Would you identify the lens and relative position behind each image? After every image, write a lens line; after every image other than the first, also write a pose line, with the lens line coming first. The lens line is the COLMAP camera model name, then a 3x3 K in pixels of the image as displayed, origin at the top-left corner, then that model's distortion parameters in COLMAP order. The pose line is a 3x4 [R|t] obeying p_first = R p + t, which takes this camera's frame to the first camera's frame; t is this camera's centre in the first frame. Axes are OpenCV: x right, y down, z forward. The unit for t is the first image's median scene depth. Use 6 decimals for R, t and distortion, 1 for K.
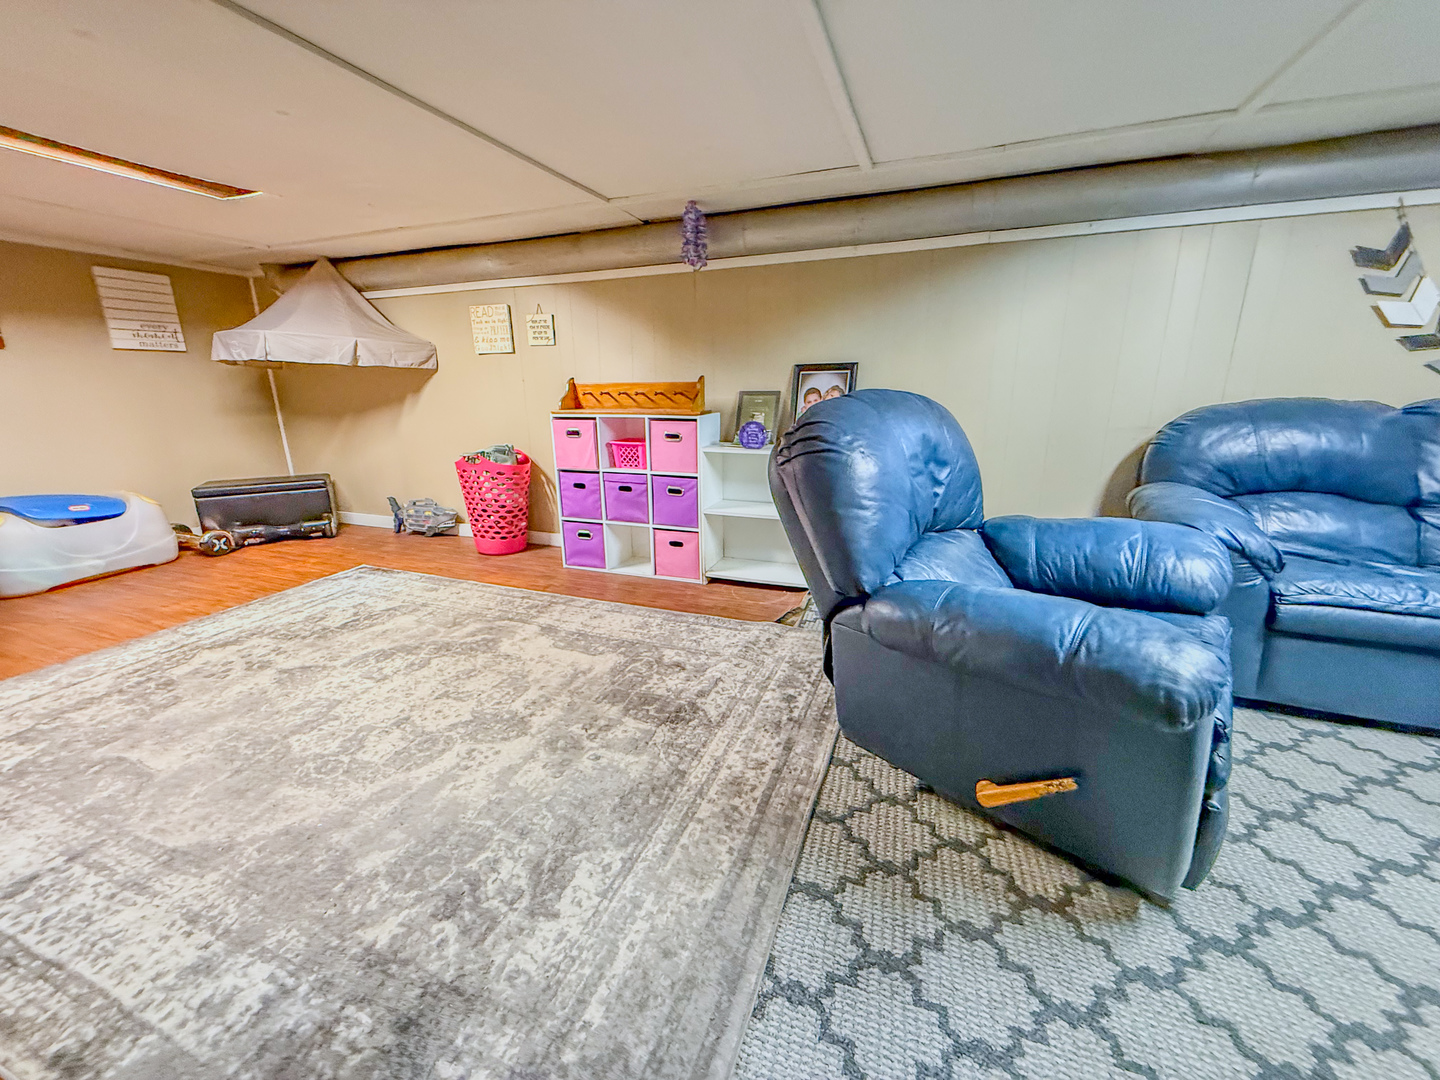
lens RADIAL K [[570.9, 0, 719.7], [0, 570.9, 540.4], [0, 0, 1]] dist [-0.001332, 0.000254]
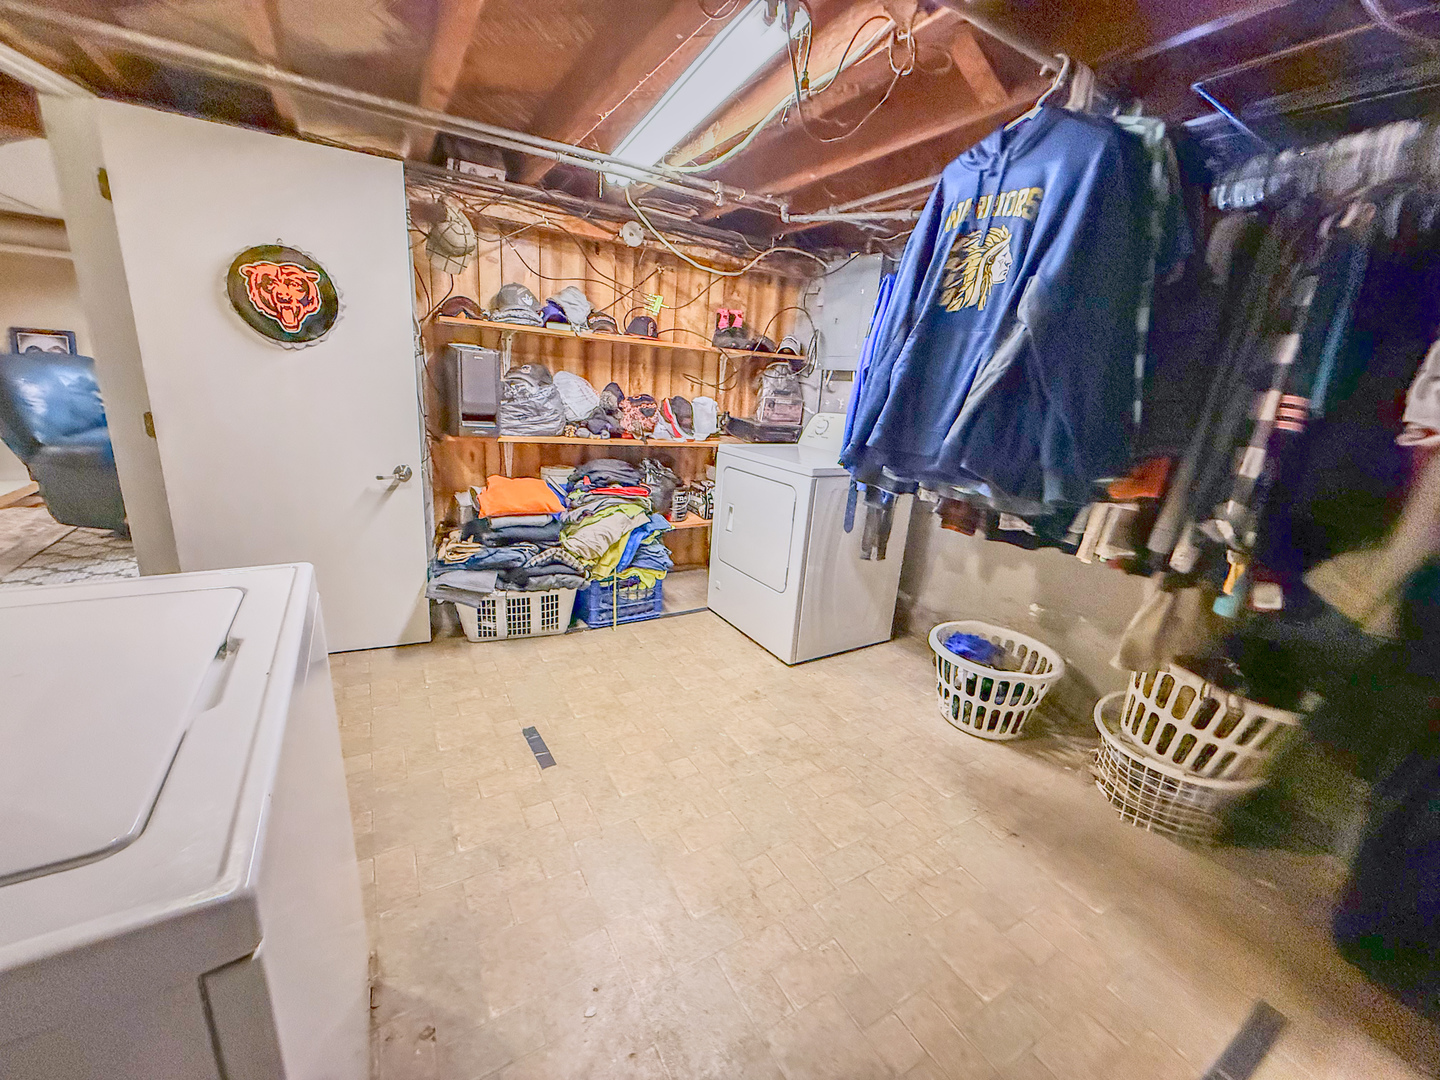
lens RADIAL K [[570.9, 0, 716.3], [0, 570.9, 539.0], [0, 0, 1]] dist [-0.001332, 0.000254]
pose [[0.621370, -0.161503, 0.766692, 0.118608], [0.124332, 0.986451, 0.107029, 0.529964], [-0.773590, 0.028819, 0.633031, -2.396461]]
